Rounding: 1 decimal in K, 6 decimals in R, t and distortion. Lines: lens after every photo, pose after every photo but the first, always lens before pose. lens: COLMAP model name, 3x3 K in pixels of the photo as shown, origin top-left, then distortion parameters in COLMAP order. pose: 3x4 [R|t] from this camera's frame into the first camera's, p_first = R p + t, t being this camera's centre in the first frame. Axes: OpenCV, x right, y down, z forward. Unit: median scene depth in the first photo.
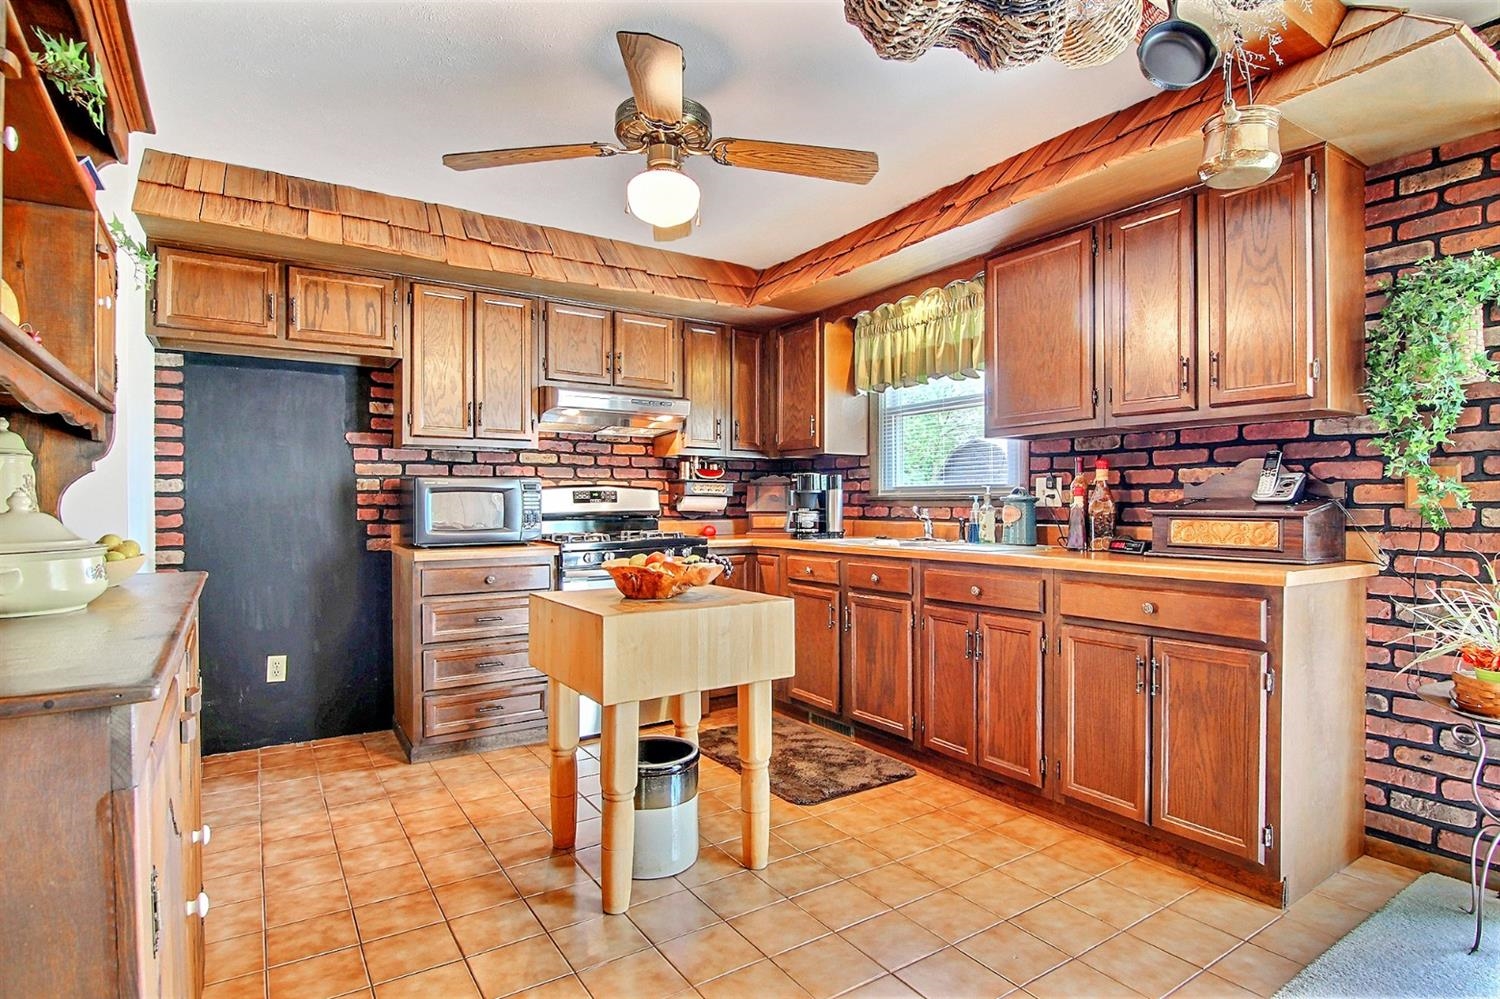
lens RADIAL K [[771.5, 0, 756.2], [0, 771.5, 503.2], [0, 0, 1]] dist [-0.012717, -0.005905]
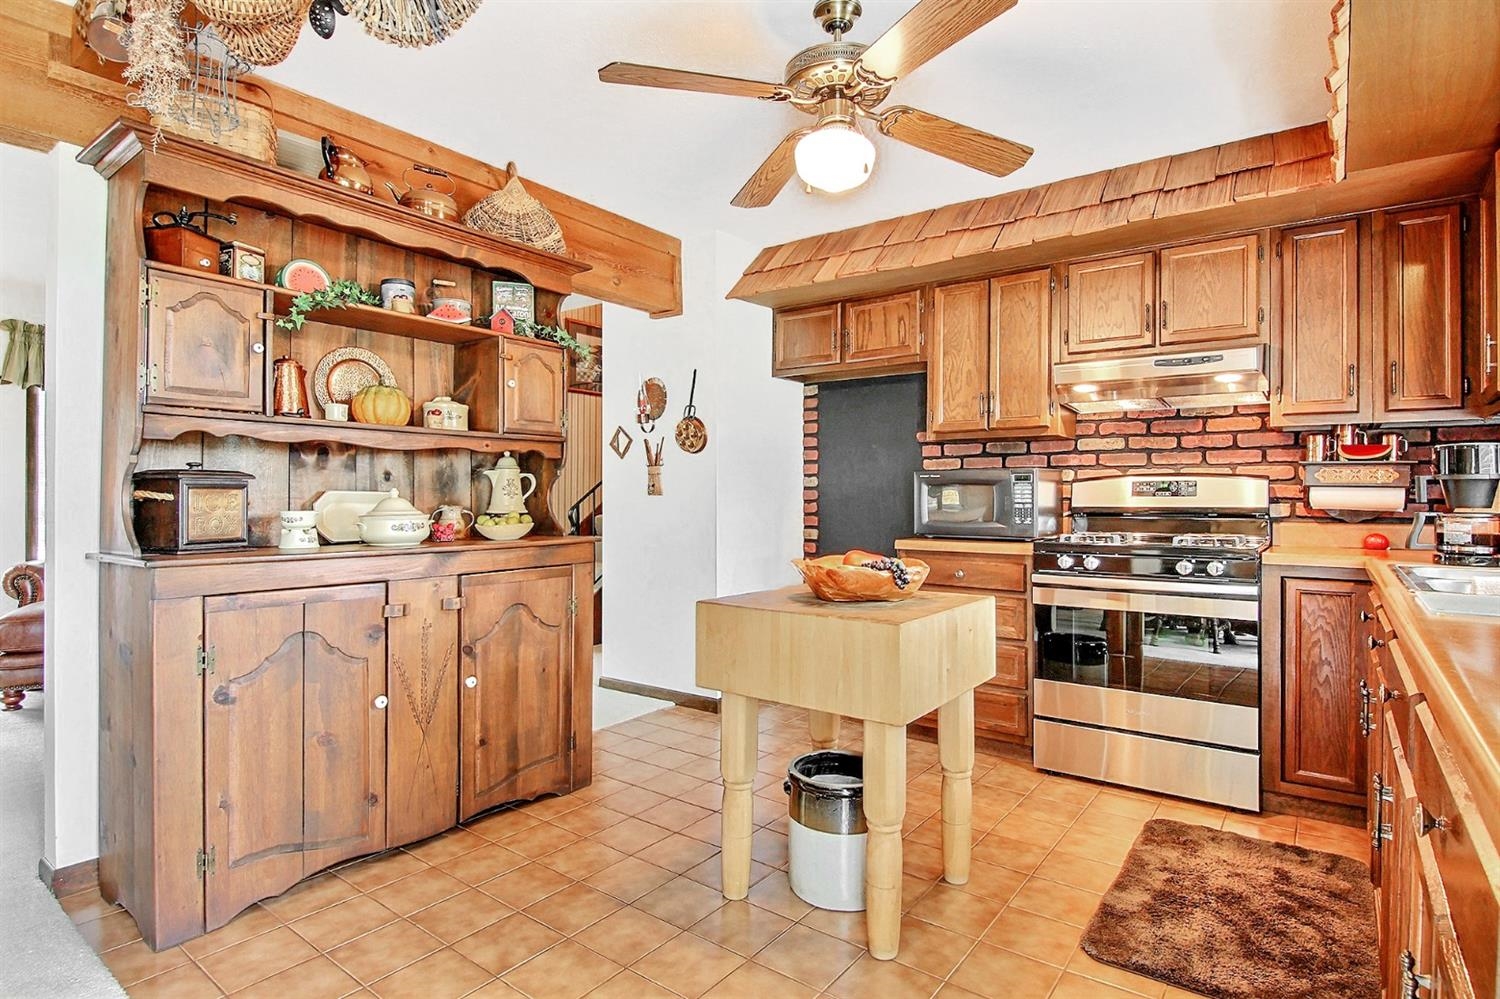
lens RADIAL K [[771.5, 0, 756.7], [0, 771.5, 490.2], [0, 0, 1]] dist [-0.012717, -0.005905]
pose [[0.329459, -0.006175, -0.944150, 0.418539], [-0.009213, 0.999910, -0.009755, 0.005214], [0.944125, 0.011912, 0.329372, 0.368948]]
